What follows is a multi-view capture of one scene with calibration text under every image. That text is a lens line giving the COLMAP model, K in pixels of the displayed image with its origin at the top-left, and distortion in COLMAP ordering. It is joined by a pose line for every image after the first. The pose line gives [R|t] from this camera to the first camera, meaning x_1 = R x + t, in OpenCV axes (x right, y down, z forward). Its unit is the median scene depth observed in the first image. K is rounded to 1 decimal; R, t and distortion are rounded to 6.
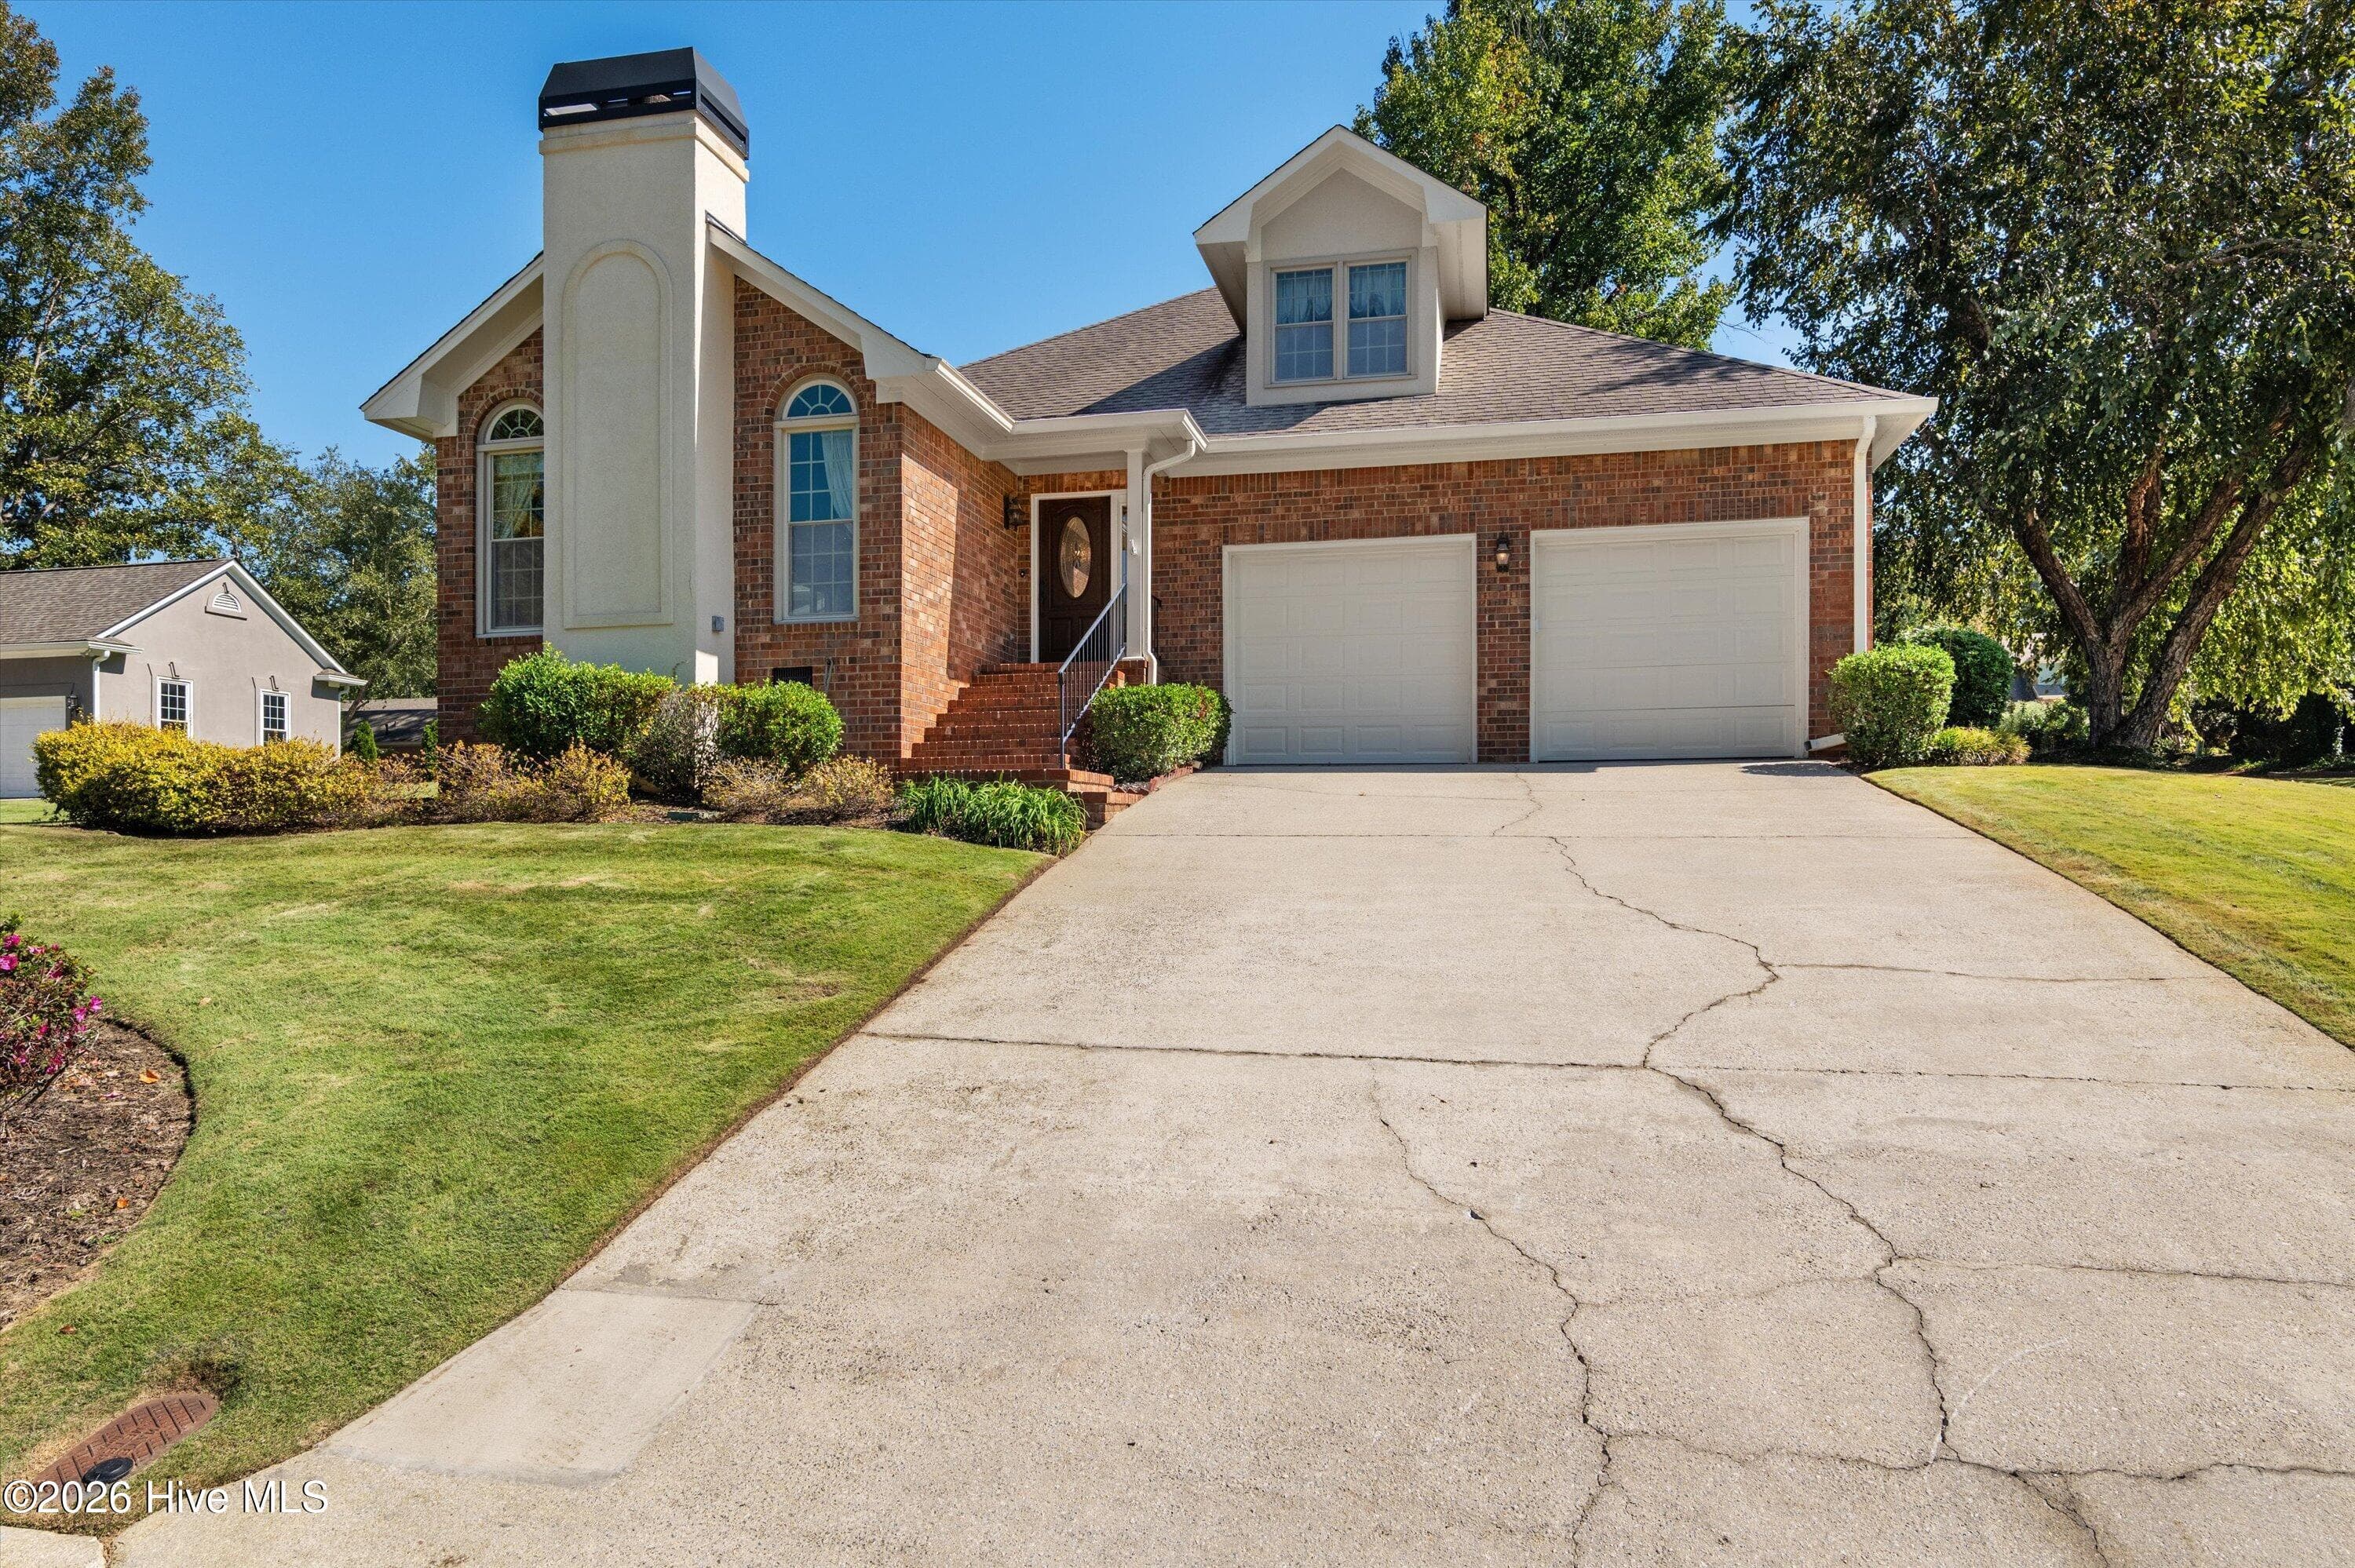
lens RADIAL K [[1440.3, 0, 1175.8], [0, 1440.3, 837.1], [0, 0, 1]] dist [-0.002278, 0.003488]
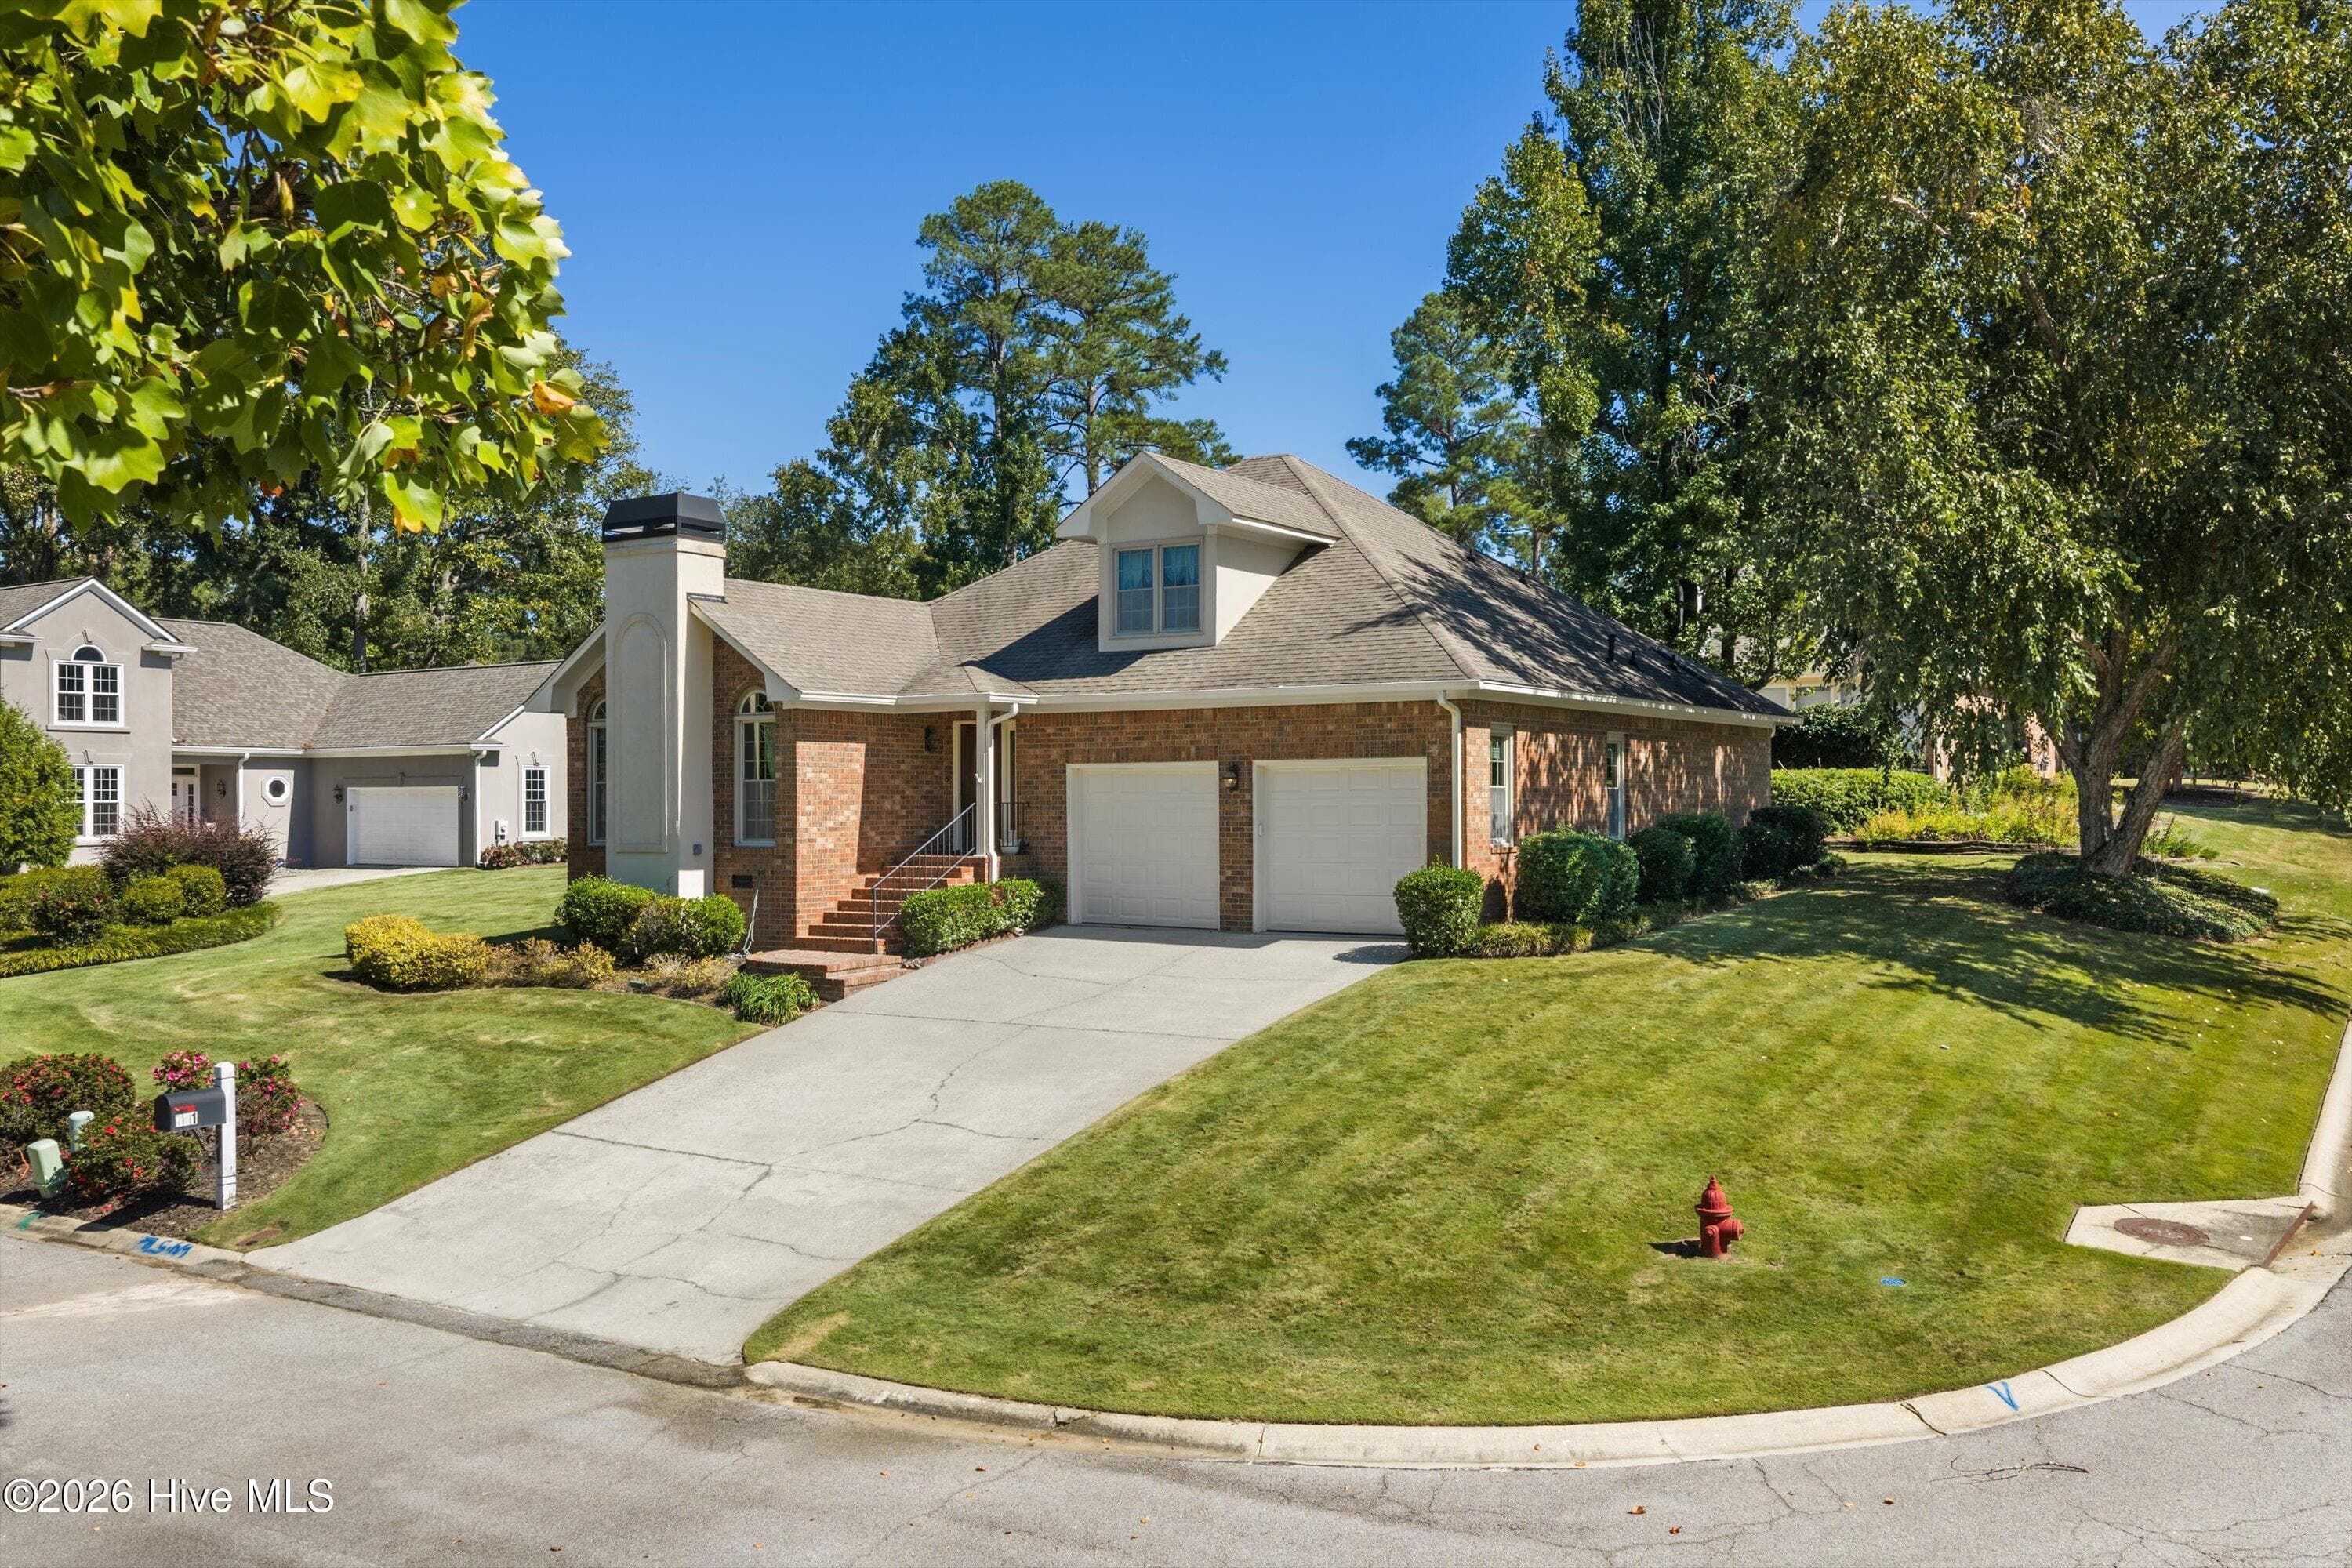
lens RADIAL K [[1962.6, 0, 1176.0], [0, 1962.6, 784.0], [0, 0, 1]] dist [0.028548, -0.002828]
pose [[0.934212, -0.004560, -0.356689, 0.867440], [0.003464, 0.999987, -0.003711, -0.191733], [0.356702, 0.002232, 0.934216, -0.767130]]
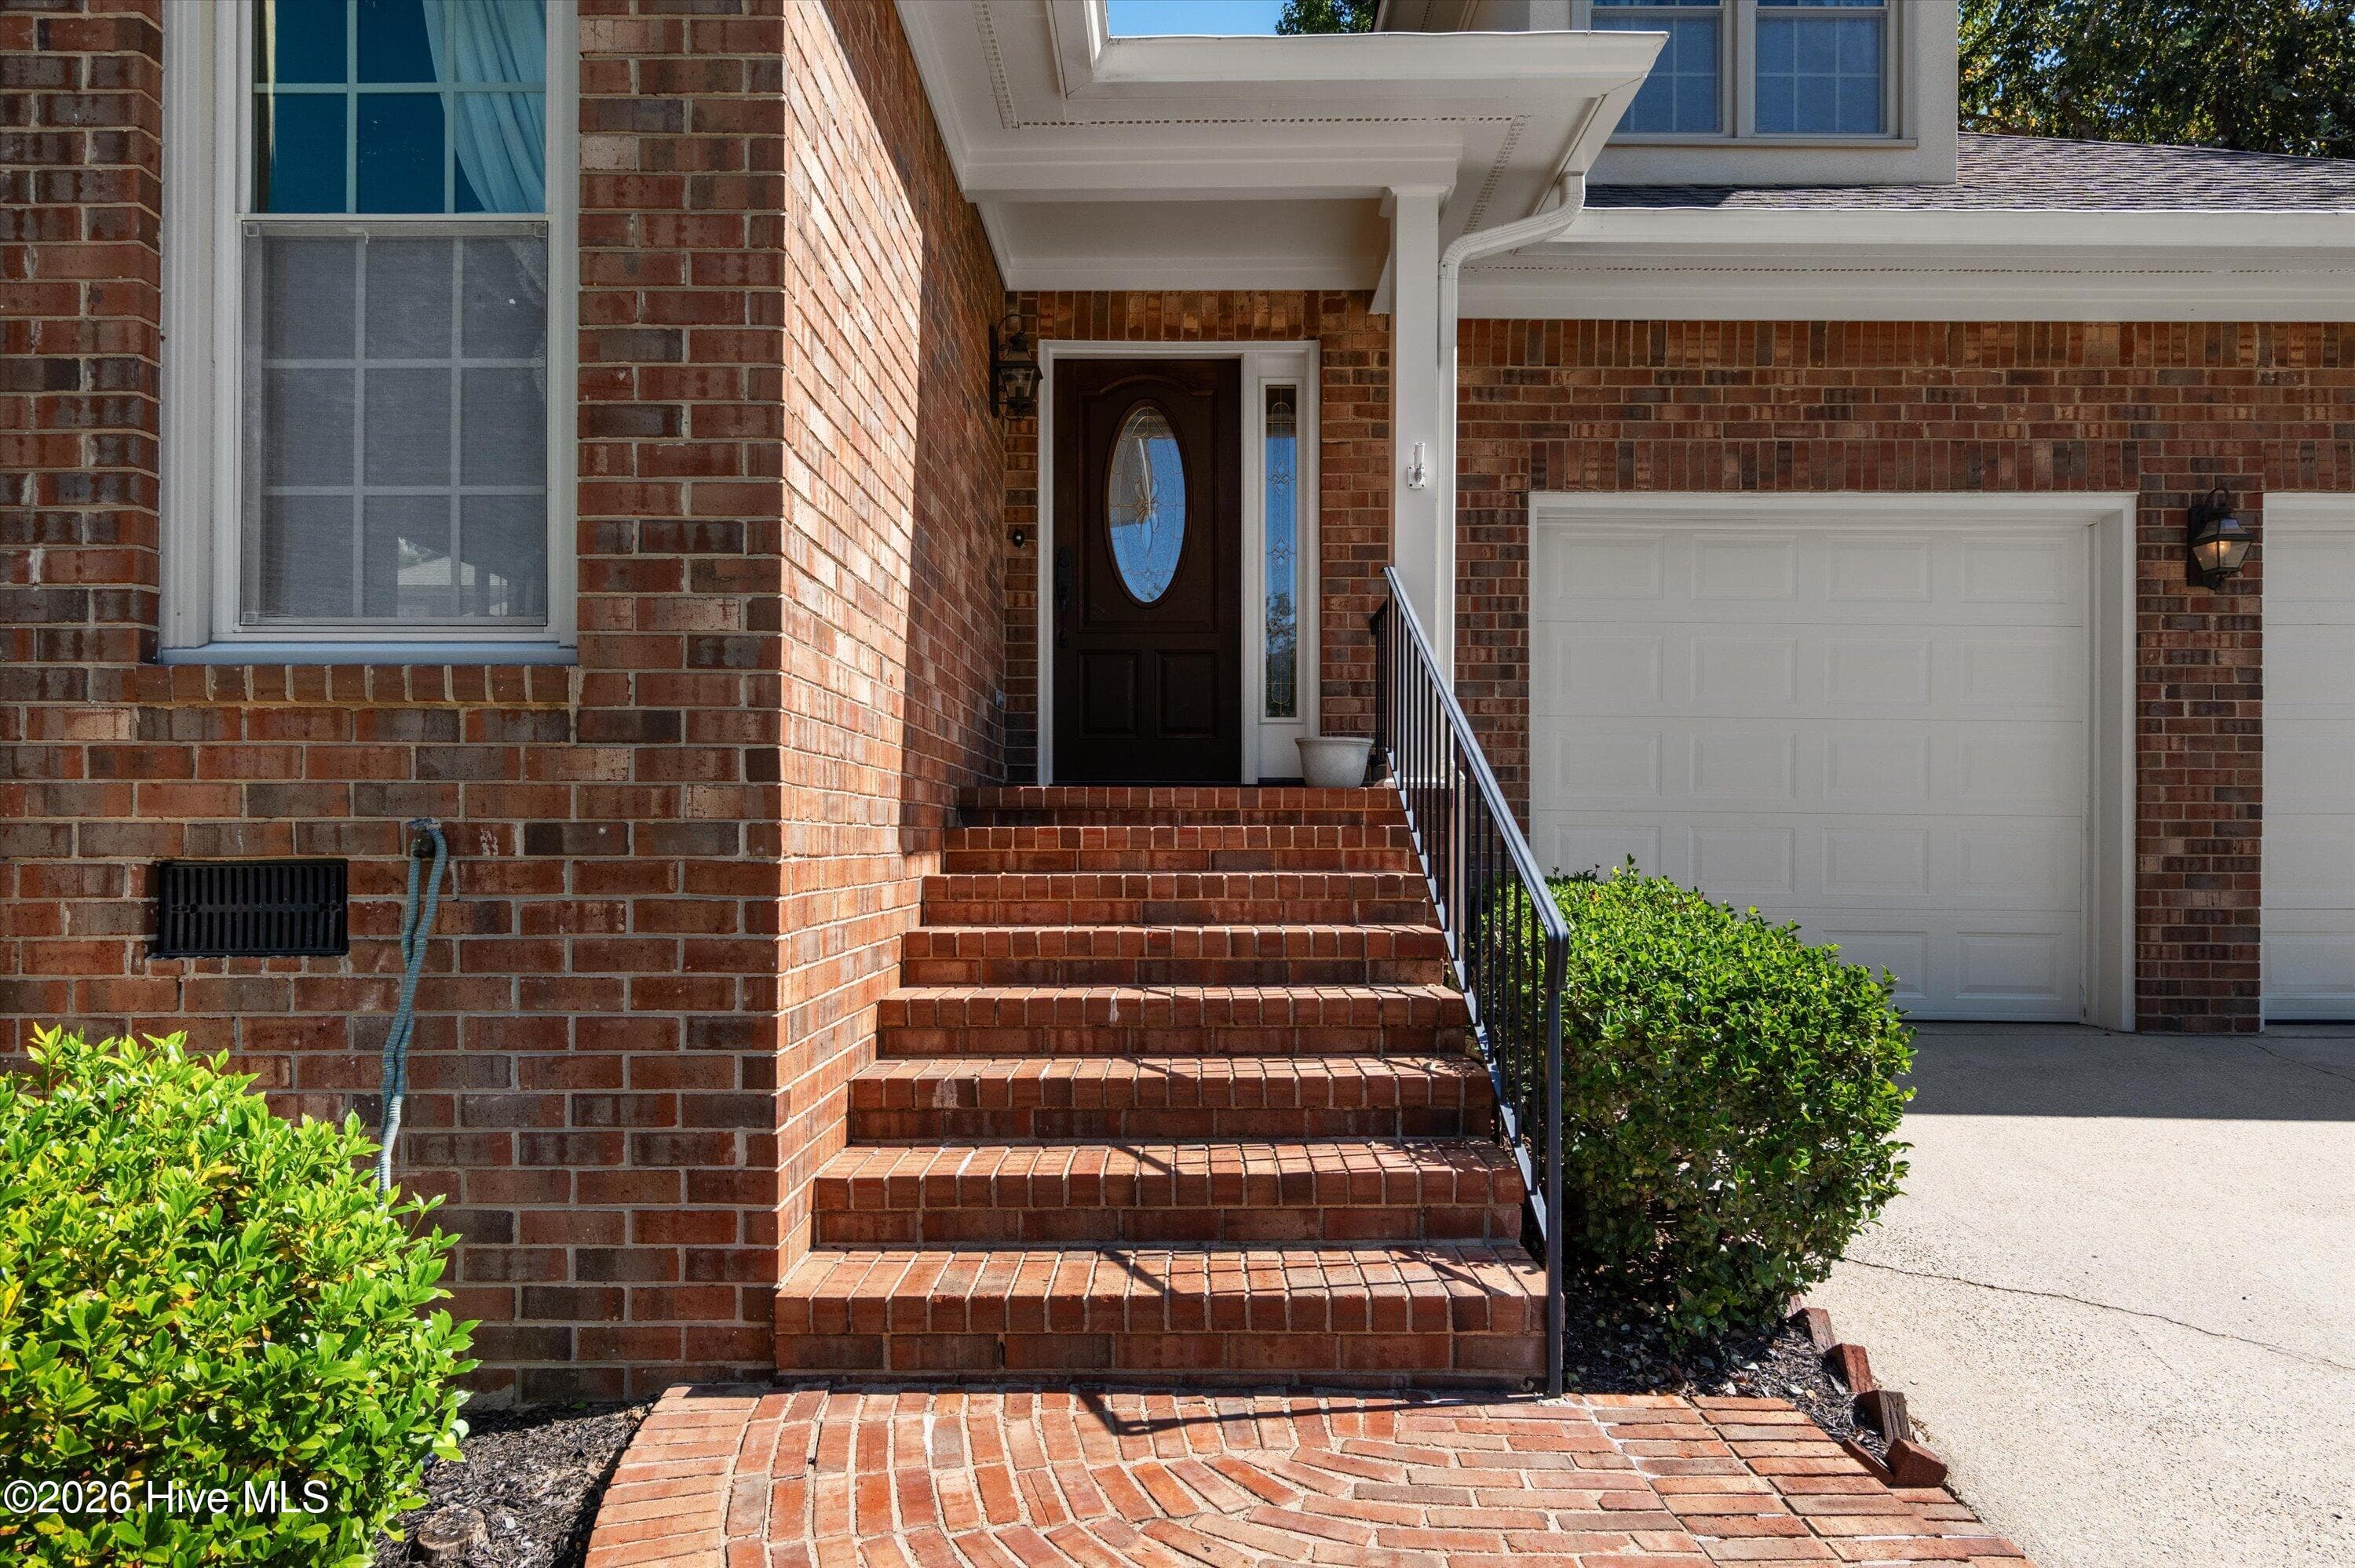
lens RADIAL K [[1311.0, 0, 1181.5], [0, 1311.0, 836.8], [0, 0, 1]] dist [0.000469, 0.000267]
pose [[0.976305, 0.004894, 0.216344, -0.157865], [-0.005218, 0.999986, 0.000927, -0.113435], [-0.216336, -0.002034, 0.976317, 0.716426]]
